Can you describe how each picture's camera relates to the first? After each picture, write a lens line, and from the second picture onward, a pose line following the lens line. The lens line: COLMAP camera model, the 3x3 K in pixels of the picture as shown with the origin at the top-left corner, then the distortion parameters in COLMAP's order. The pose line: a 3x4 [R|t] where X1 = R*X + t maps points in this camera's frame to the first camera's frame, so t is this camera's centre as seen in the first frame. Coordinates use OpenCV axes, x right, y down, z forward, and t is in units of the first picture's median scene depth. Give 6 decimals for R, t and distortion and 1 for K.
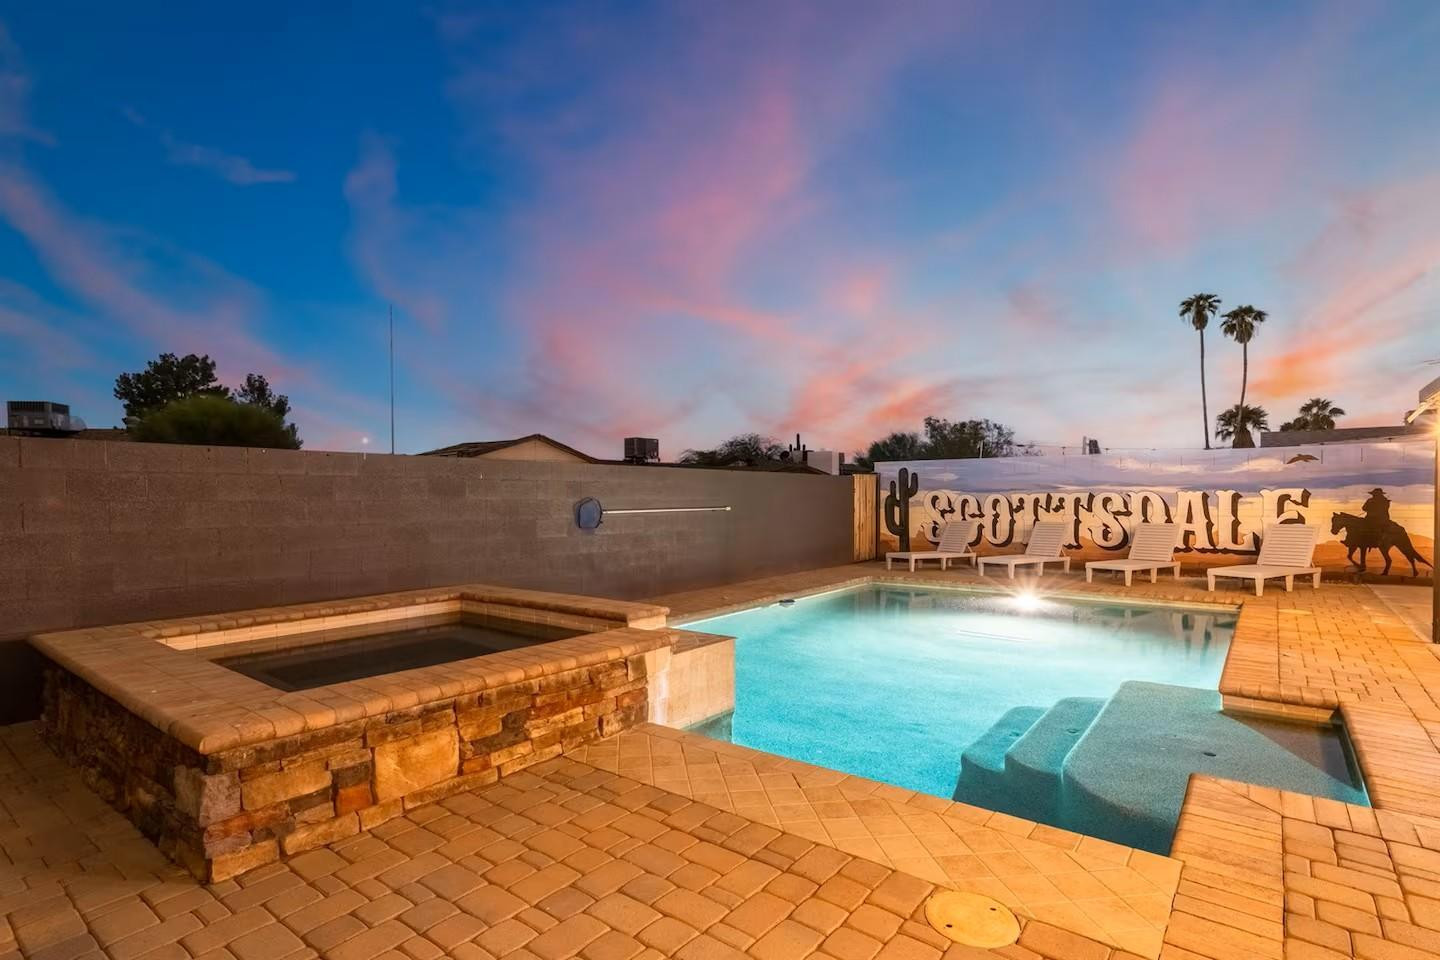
lens RADIAL K [[689.9, 0, 732.2], [0, 689.9, 511.5], [0, 0, 1]] dist [0.006663, -0.000062]
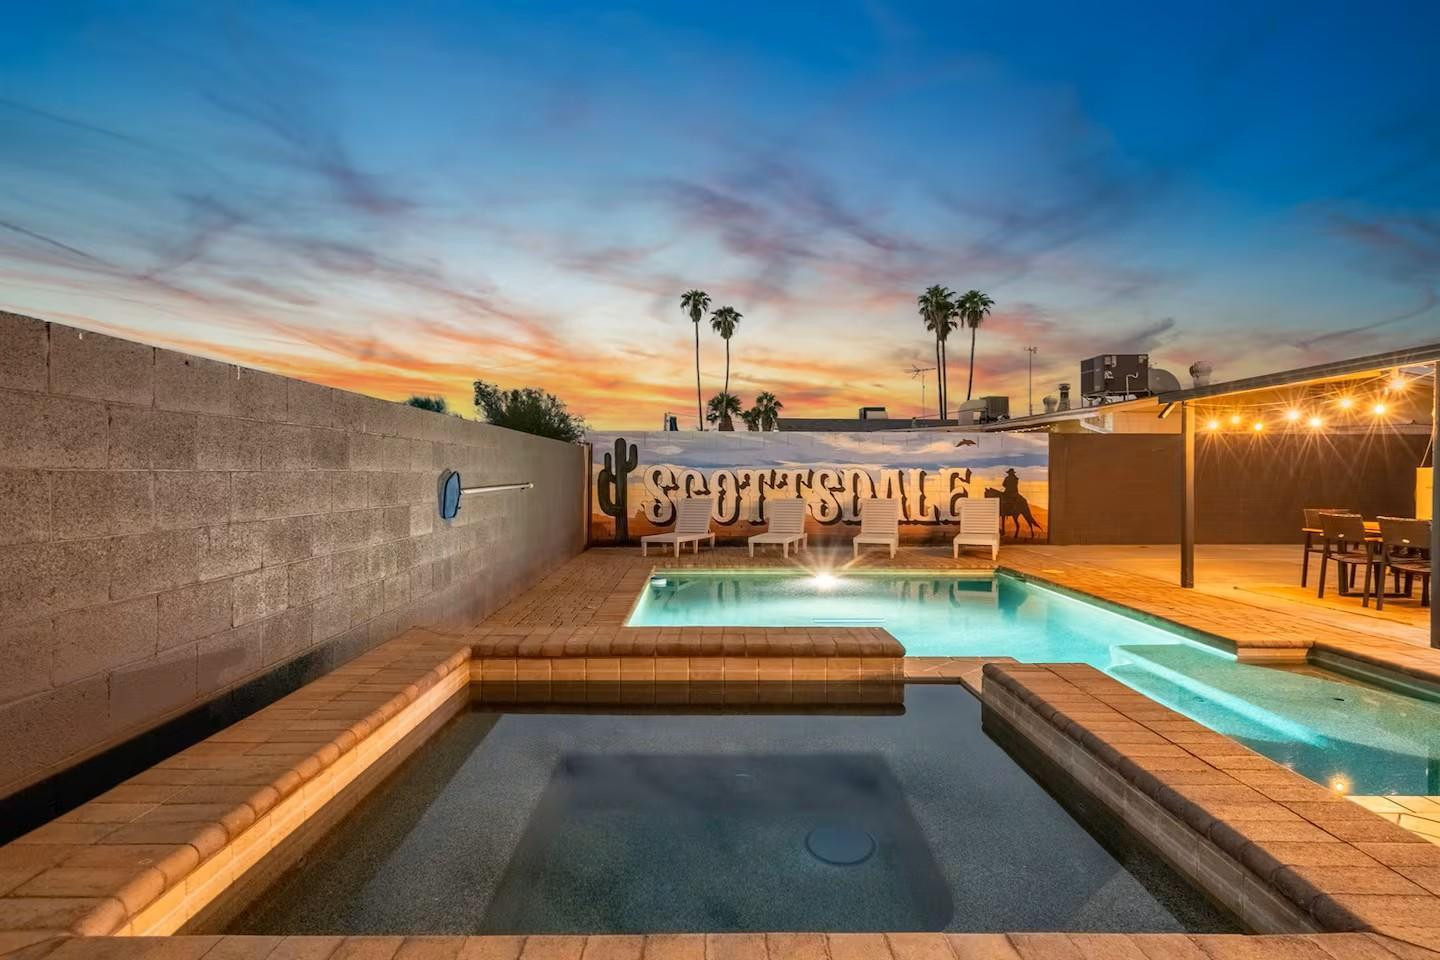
lens RADIAL K [[759.4, 0, 662.7], [0, 759.4, 477.3], [0, 0, 1]] dist [-0.003995, 0.002243]
pose [[0.795720, 0.004645, 0.605646, -0.359798], [0.003368, 0.999921, -0.012094, -0.002704], [-0.605655, 0.011663, 0.795642, 0.254513]]
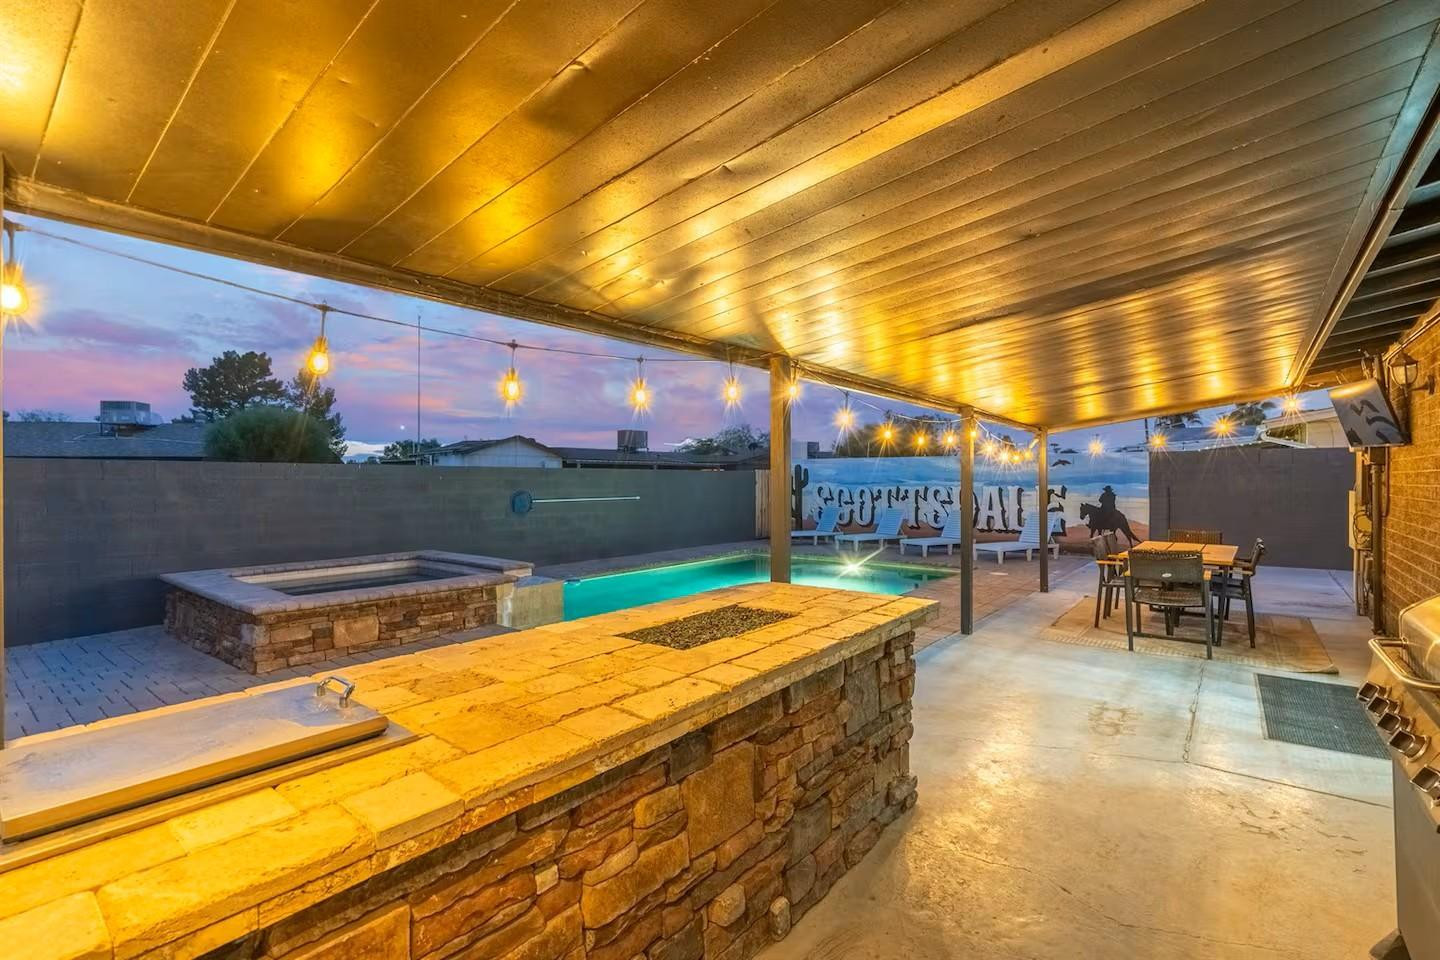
lens RADIAL K [[665.5, 0, 744.0], [0, 665.5, 472.5], [0, 0, 1]] dist [0.001144, 0.001841]
pose [[0.999753, 0.003927, -0.021868, 0.216844], [-0.004538, 0.999599, -0.027938, -0.017373], [0.021750, 0.028030, 0.999370, -0.283688]]
